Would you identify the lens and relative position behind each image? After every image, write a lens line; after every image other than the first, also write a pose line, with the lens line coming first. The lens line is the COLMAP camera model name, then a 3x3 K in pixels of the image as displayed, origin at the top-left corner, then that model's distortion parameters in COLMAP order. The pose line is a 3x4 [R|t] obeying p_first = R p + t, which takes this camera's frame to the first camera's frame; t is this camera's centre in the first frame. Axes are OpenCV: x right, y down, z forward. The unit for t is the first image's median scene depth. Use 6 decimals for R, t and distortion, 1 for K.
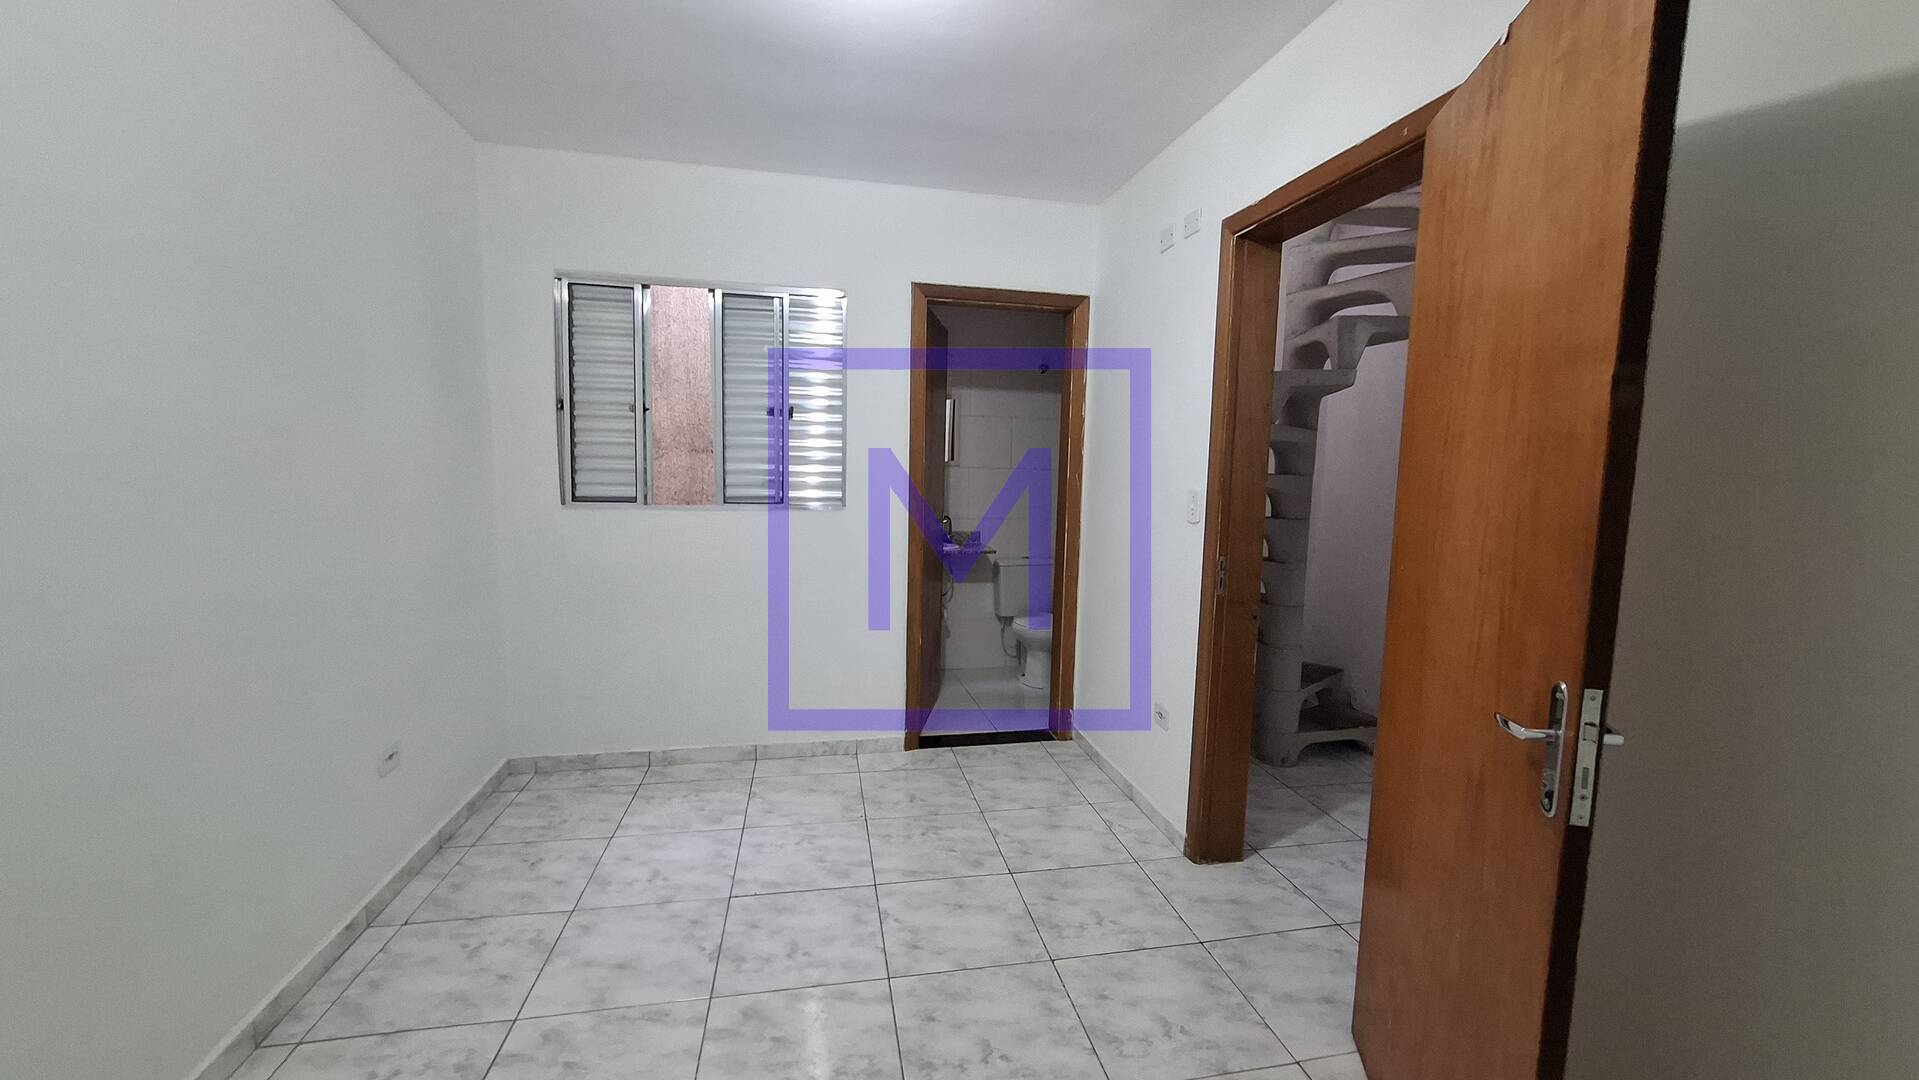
lens RADIAL K [[753.3, 0, 958.7], [0, 753.3, 542.9], [0, 0, 1]] dist [-0.008367, 0.002020]
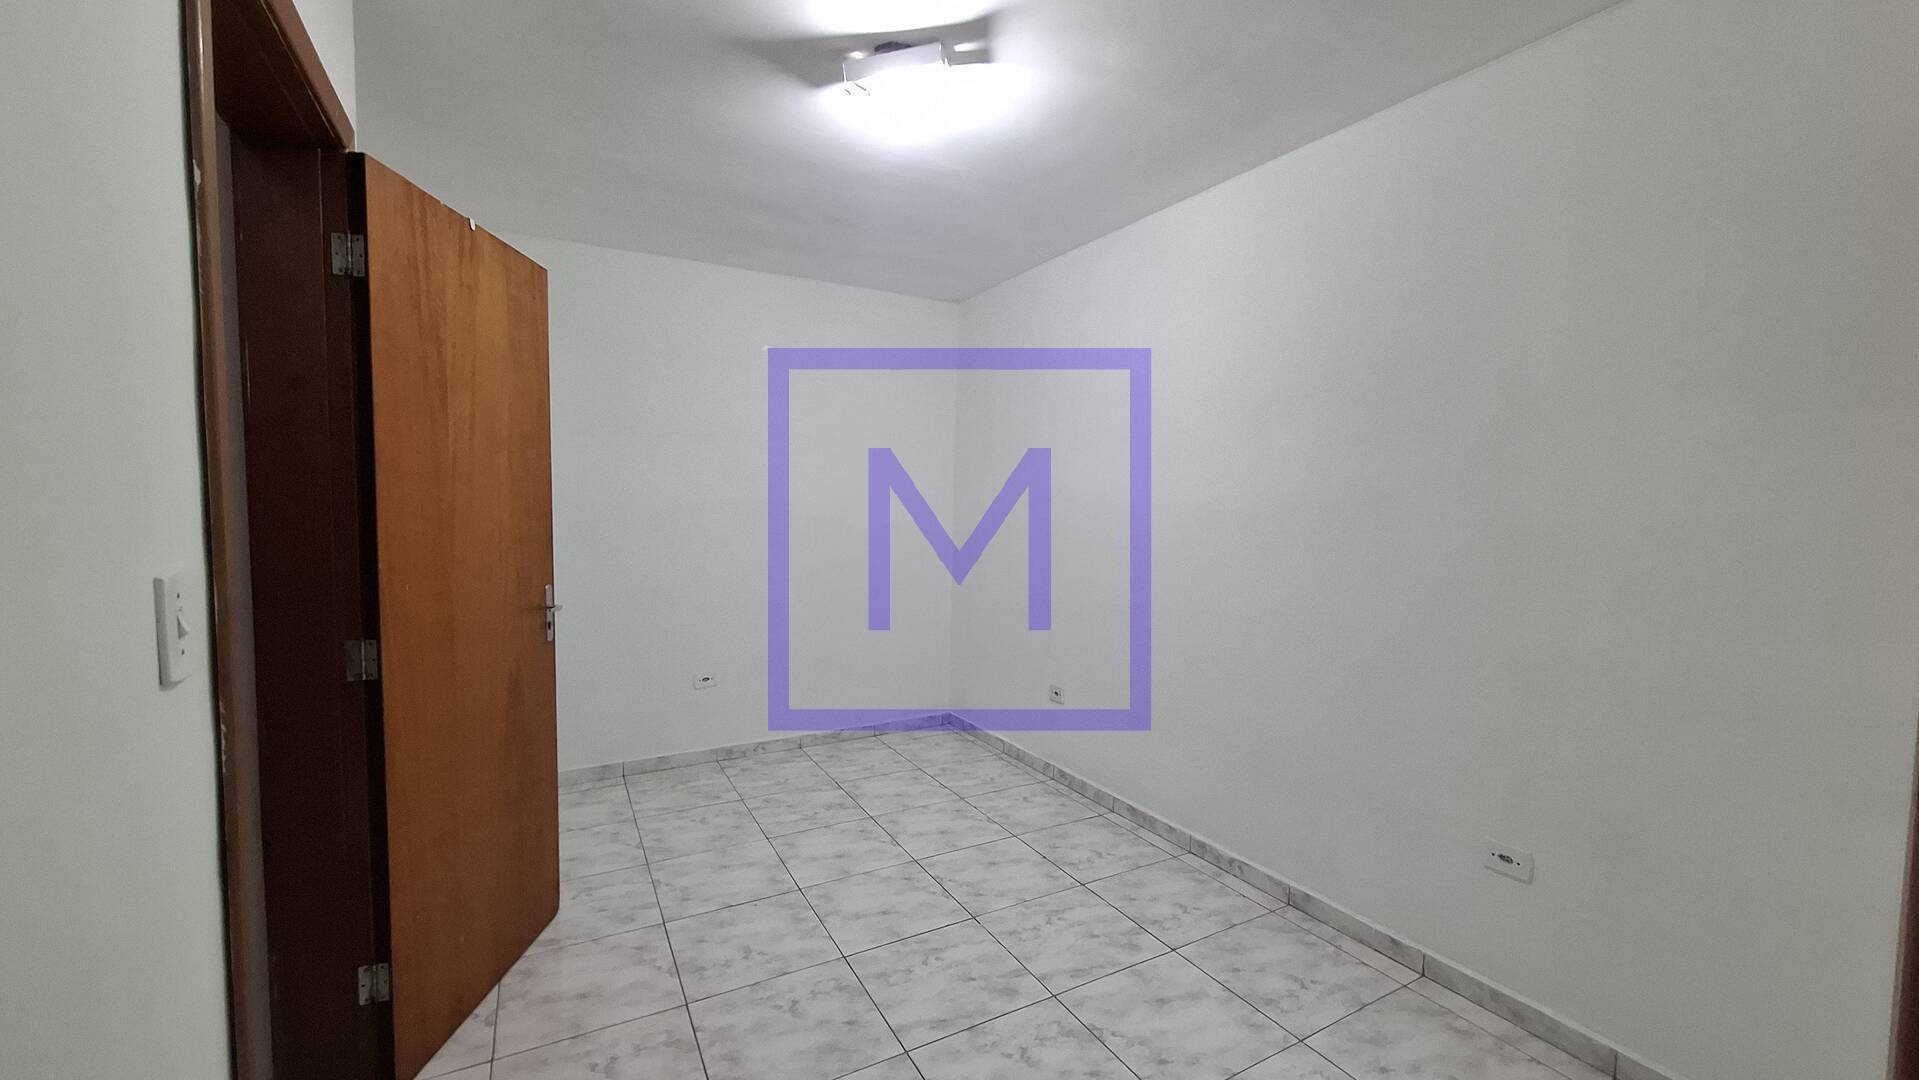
lens RADIAL K [[753.3, 0, 964.4], [0, 753.3, 538.7], [0, 0, 1]] dist [-0.008367, 0.002020]
pose [[-0.950099, -0.018069, -0.311426, 0.122529], [-0.064311, 0.988221, 0.138862, -0.163692], [0.305249, 0.151961, -0.940070, 1.561860]]
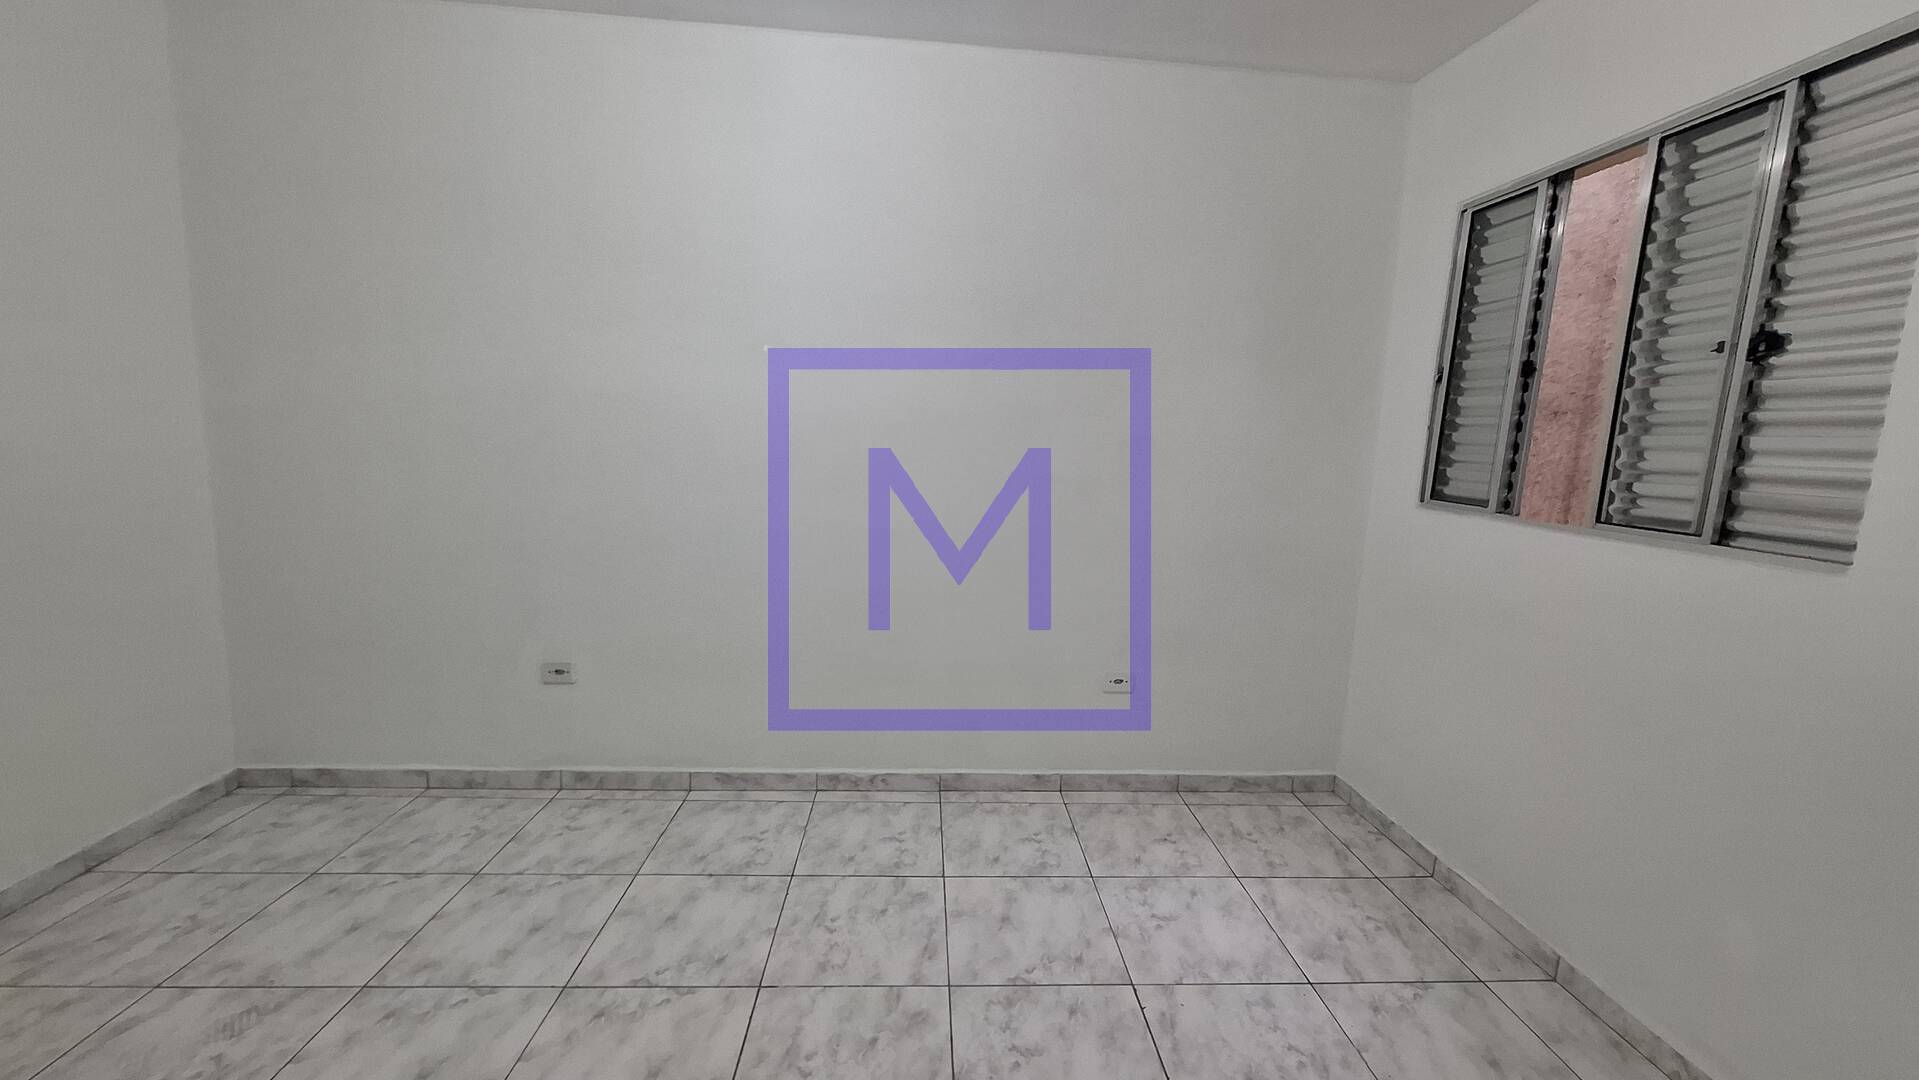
lens RADIAL K [[753.3, 0, 974.2], [0, 753.3, 537.0], [0, 0, 1]] dist [-0.008367, 0.002020]
pose [[-0.128081, 0.107177, -0.985956, 0.447107], [-0.148994, 0.980782, 0.125969, -0.061769], [0.980508, 0.163035, -0.109650, 0.861345]]
